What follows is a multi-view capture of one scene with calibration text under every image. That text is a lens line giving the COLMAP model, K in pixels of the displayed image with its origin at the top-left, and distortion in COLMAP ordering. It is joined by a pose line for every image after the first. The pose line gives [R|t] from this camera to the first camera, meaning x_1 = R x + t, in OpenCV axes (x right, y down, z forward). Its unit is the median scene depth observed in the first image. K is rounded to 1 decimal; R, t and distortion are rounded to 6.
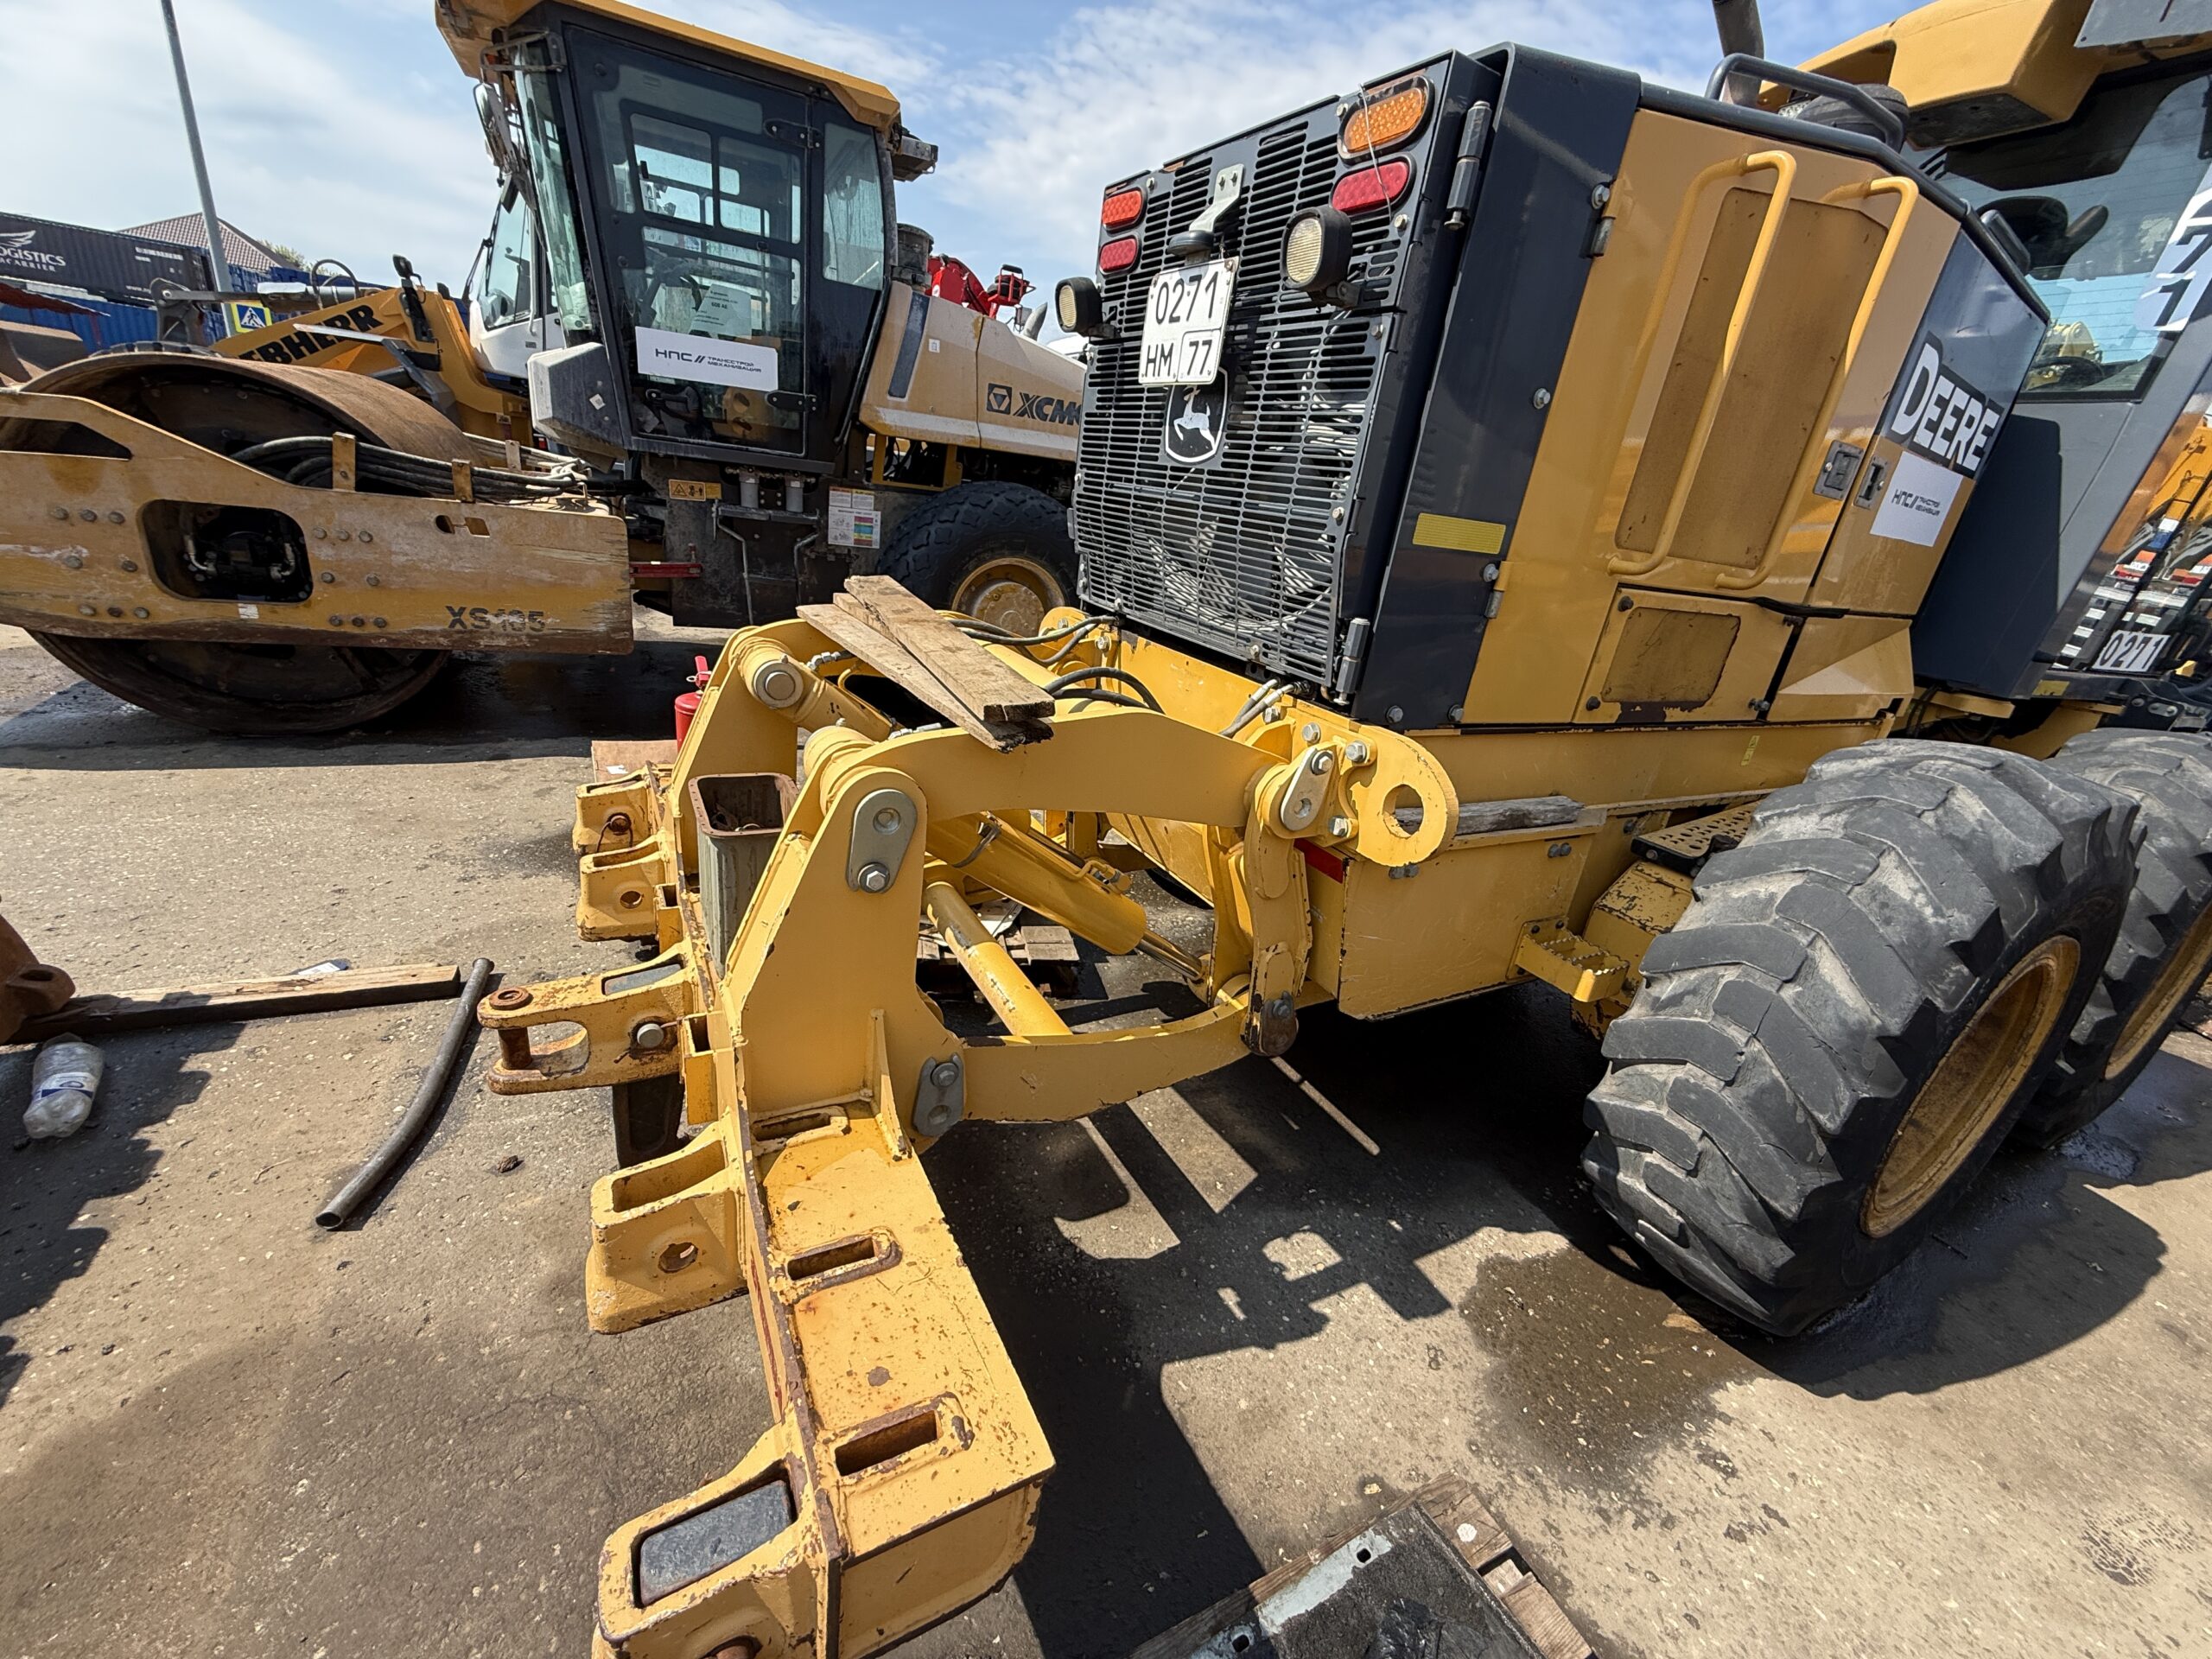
lens RADIAL K [[881.1, 0, 1099.7], [0, 881.1, 848.4], [0, 0, 1]] dist [-0.000034, 0.000228]
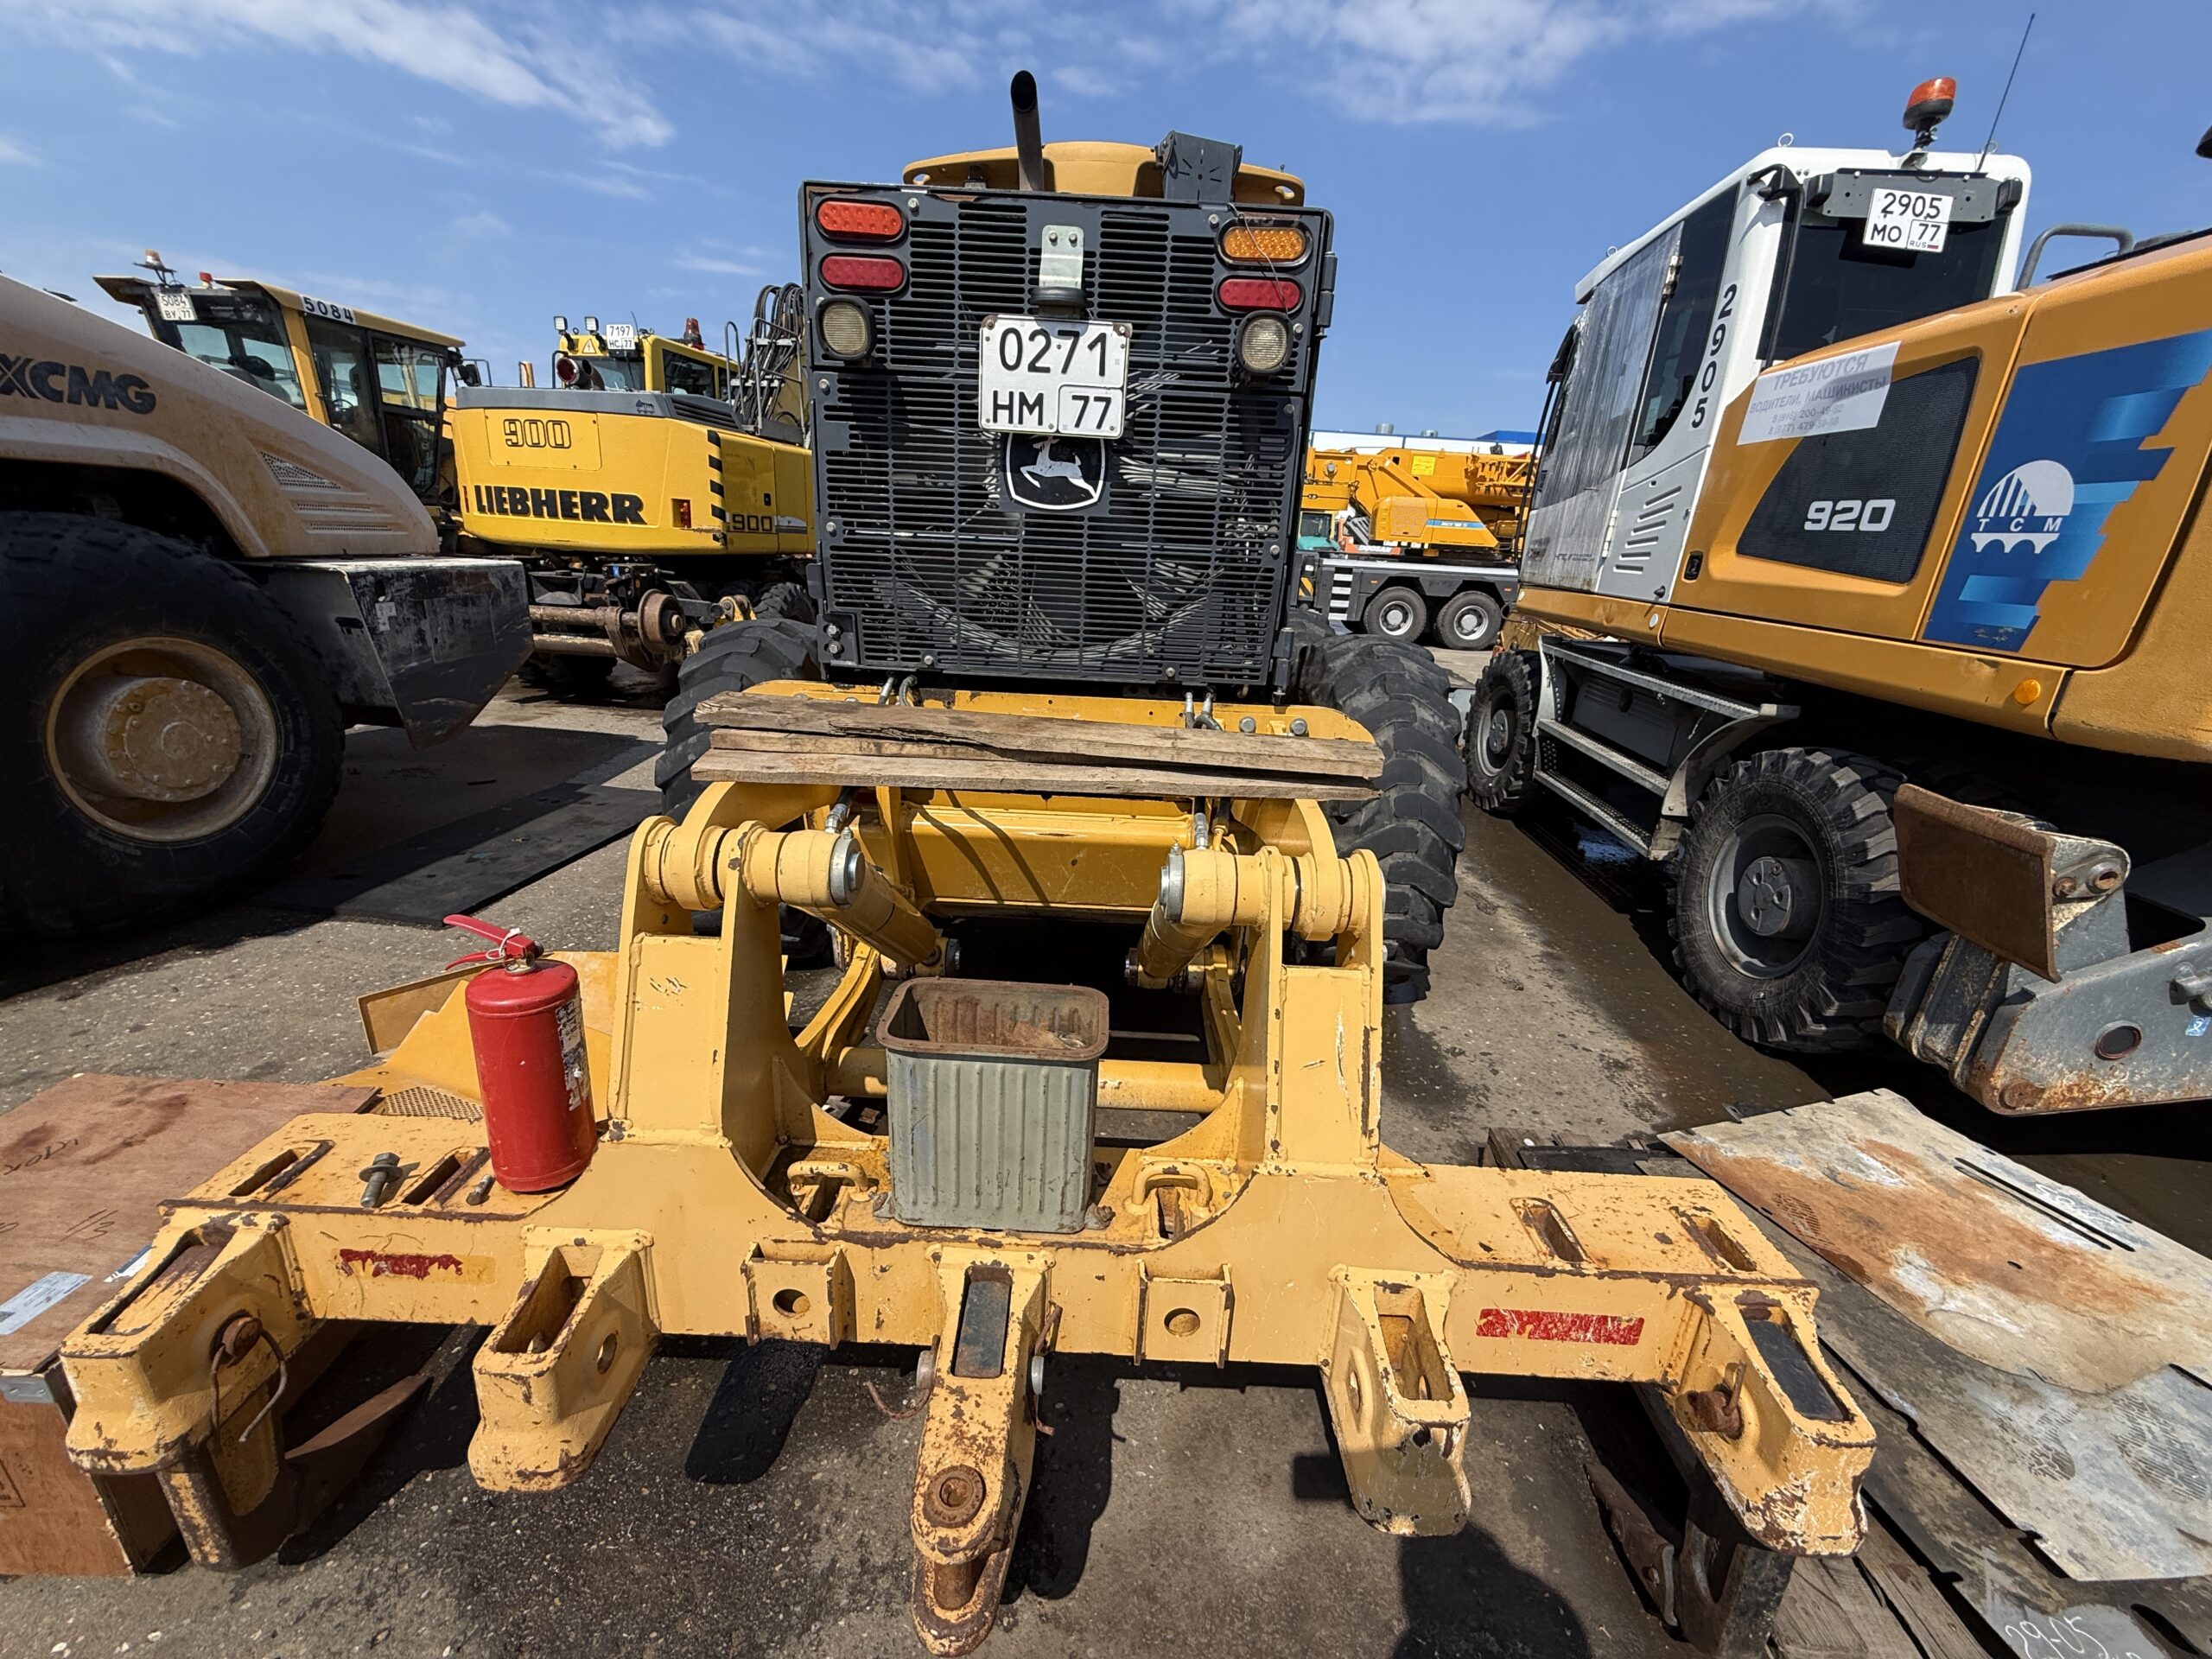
lens RADIAL K [[881.1, 0, 1099.3], [0, 881.1, 848.0], [0, 0, 1]] dist [-0.000034, 0.000228]
pose [[0.490277, -0.374880, 0.786825, -0.849180], [0.346729, 0.912151, 0.218541, -0.300156], [-0.799629, 0.165669, 0.577189, 0.460240]]
